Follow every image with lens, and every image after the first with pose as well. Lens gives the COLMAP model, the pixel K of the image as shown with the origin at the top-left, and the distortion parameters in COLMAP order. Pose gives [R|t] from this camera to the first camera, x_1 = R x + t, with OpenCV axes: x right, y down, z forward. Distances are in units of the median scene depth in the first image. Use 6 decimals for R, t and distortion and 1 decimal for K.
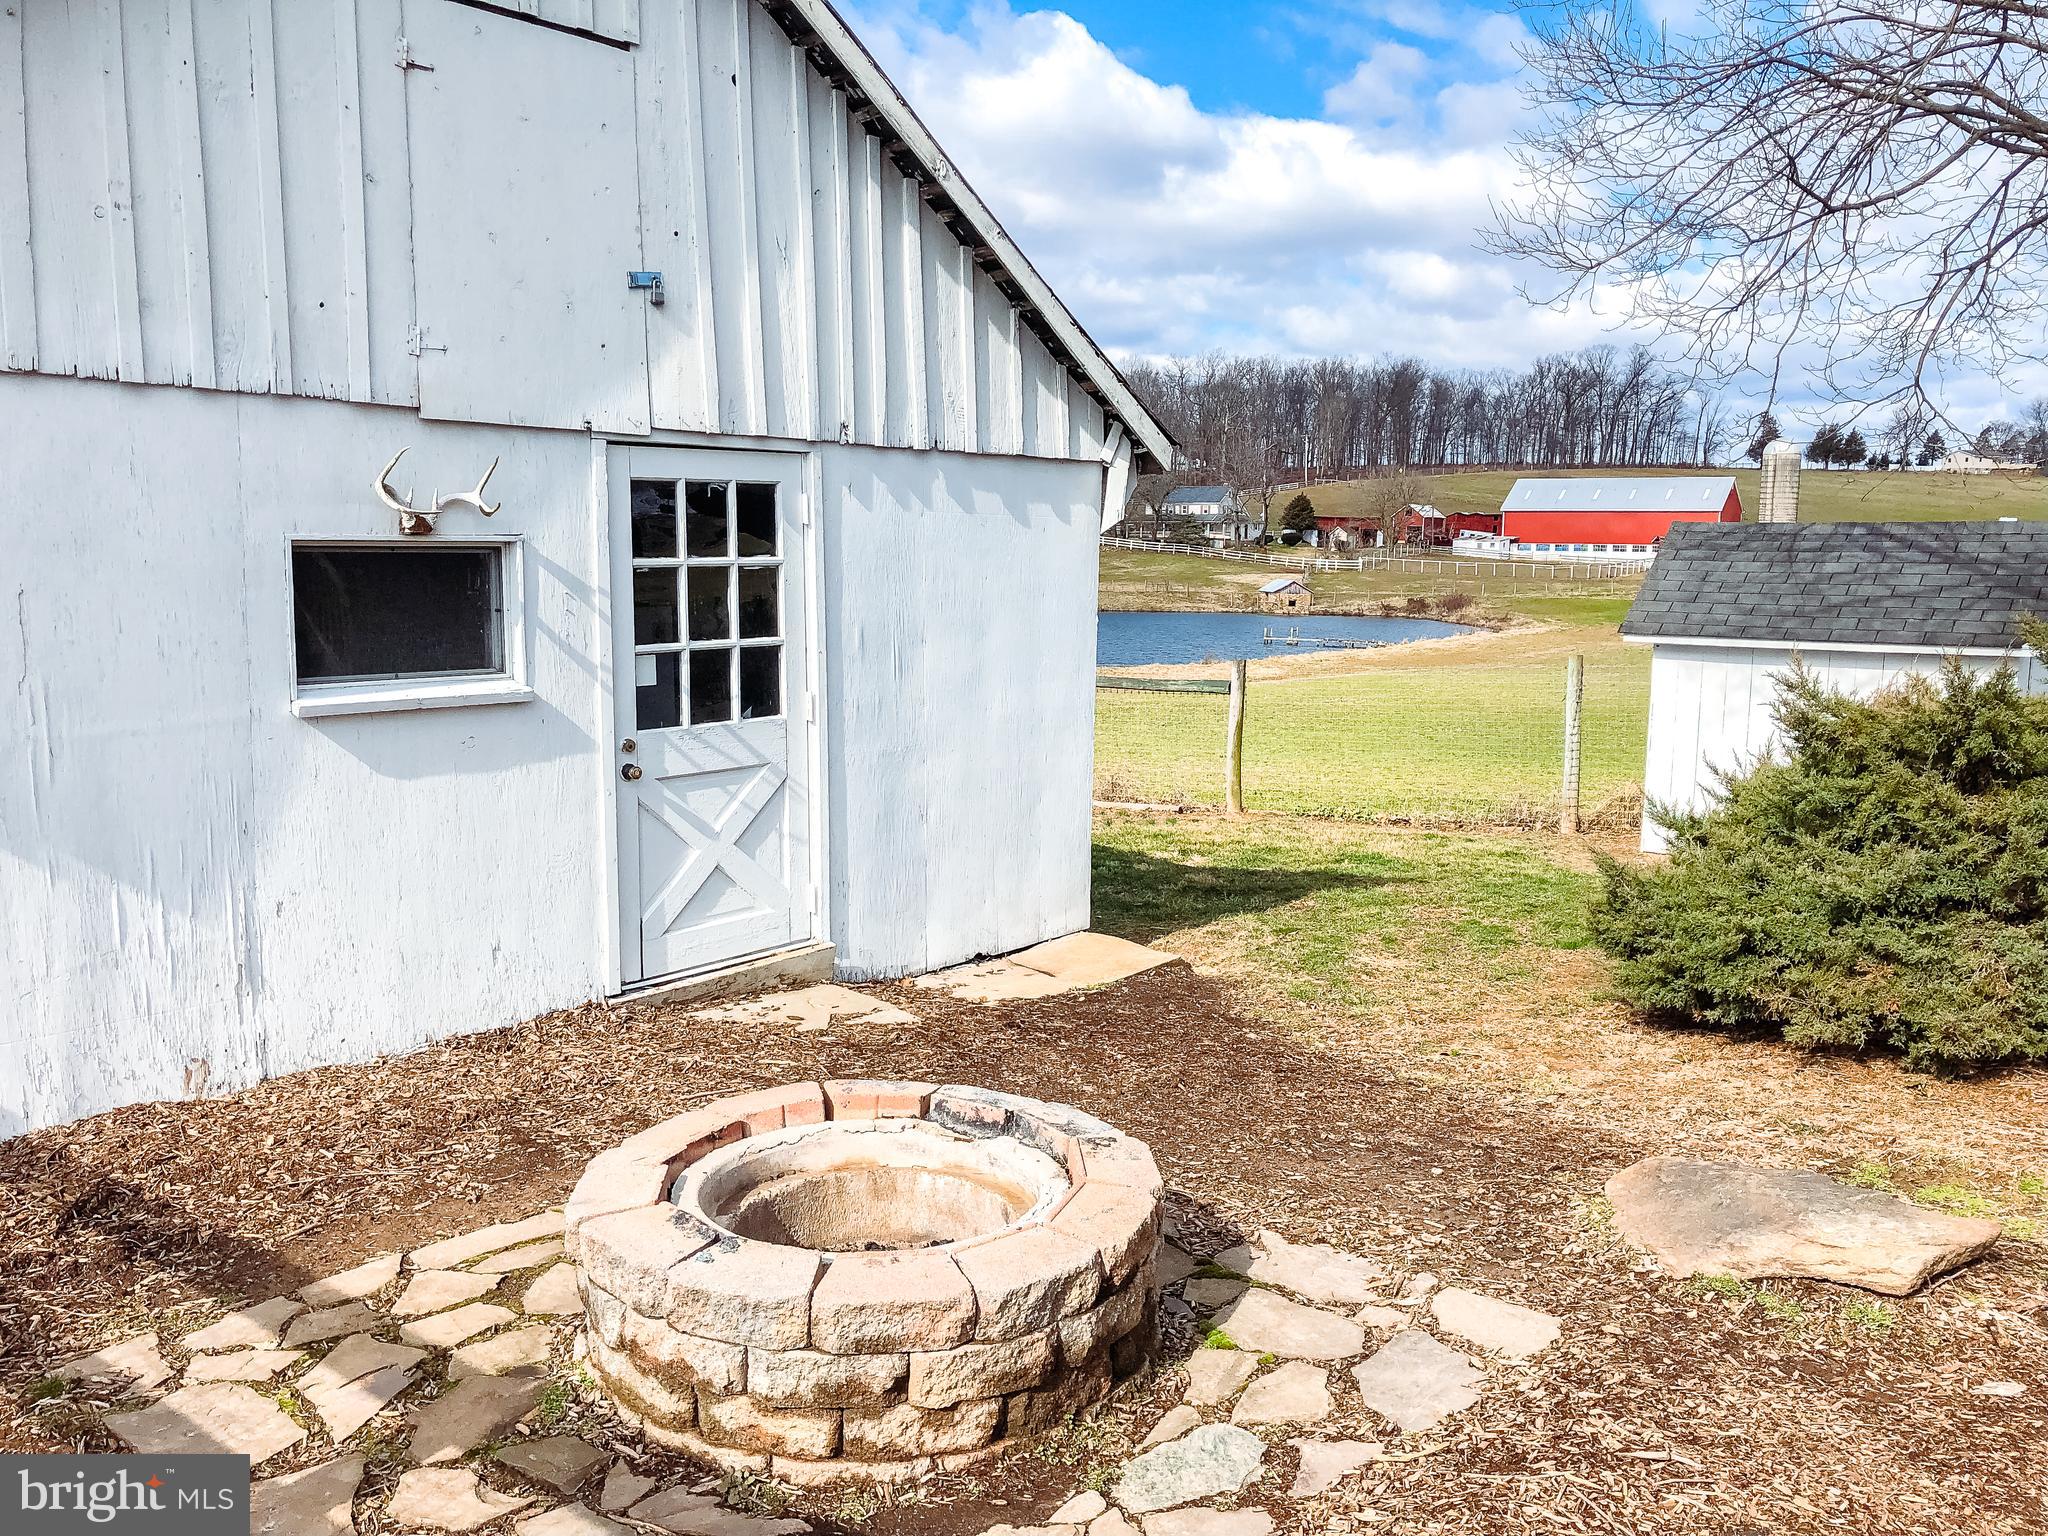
lens RADIAL K [[1677.9, 0, 1022.2], [0, 1677.9, 765.4], [0, 0, 1]] dist [0.039230, -0.047597]
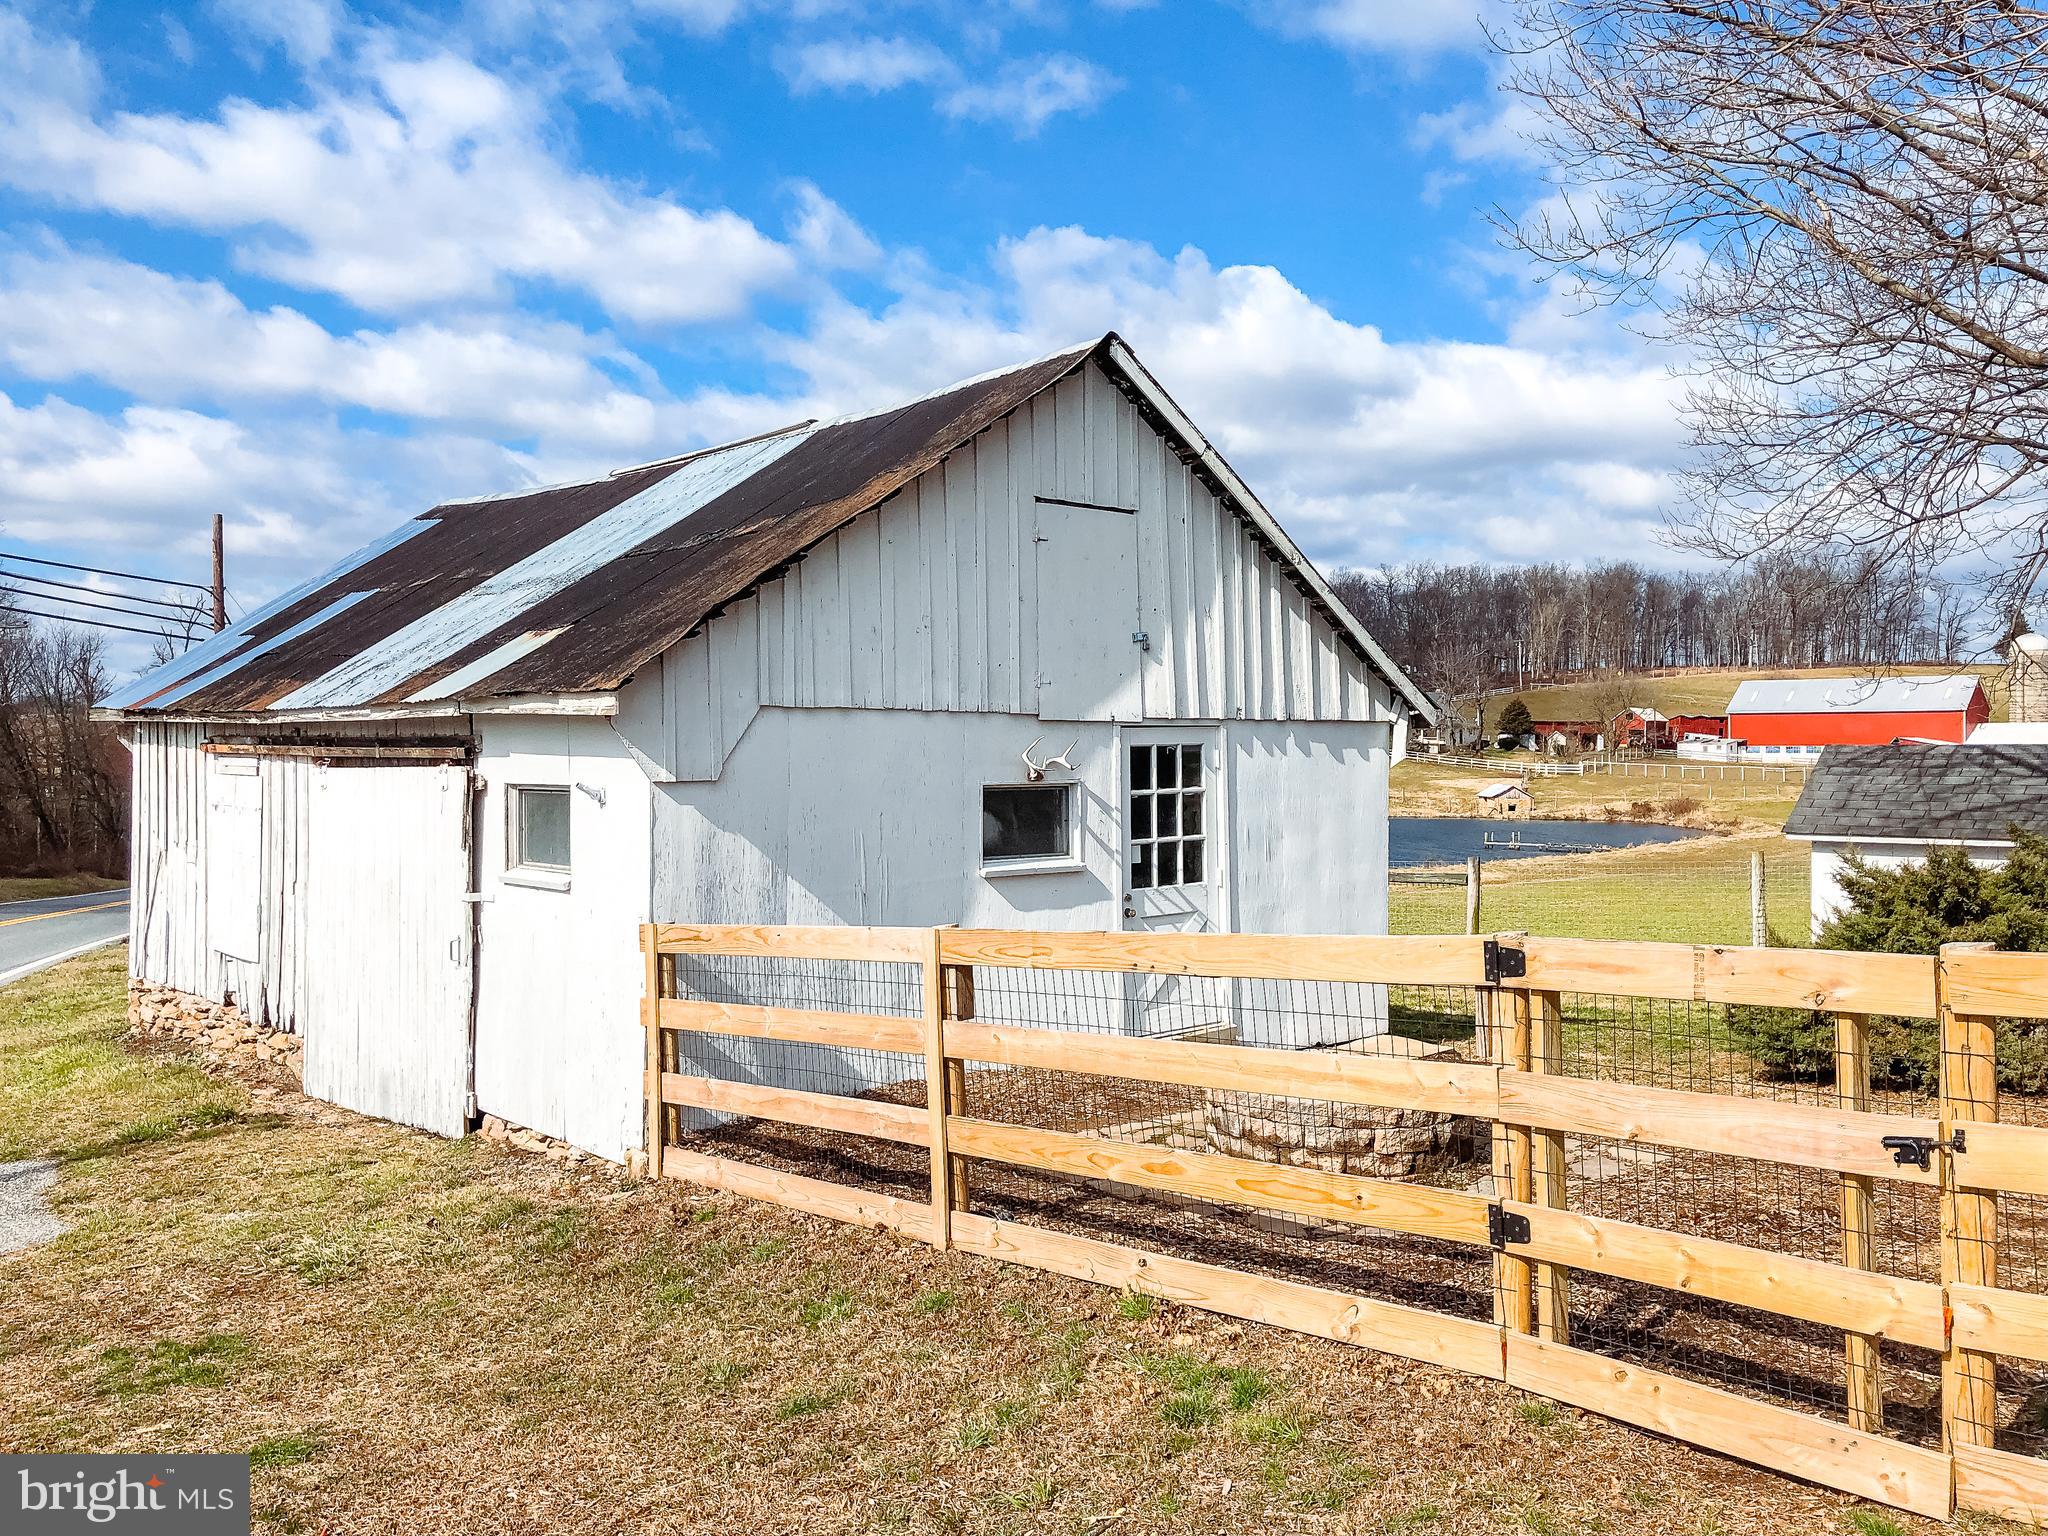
lens RADIAL K [[1677.9, 0, 996.4], [0, 1677.9, 734.5], [0, 0, 1]] dist [0.039230, -0.047597]
pose [[0.990476, -0.014912, -0.136879, -0.109875], [-0.004539, 0.990042, -0.140702, 0.055308], [0.137614, 0.139983, 0.980544, -0.624591]]
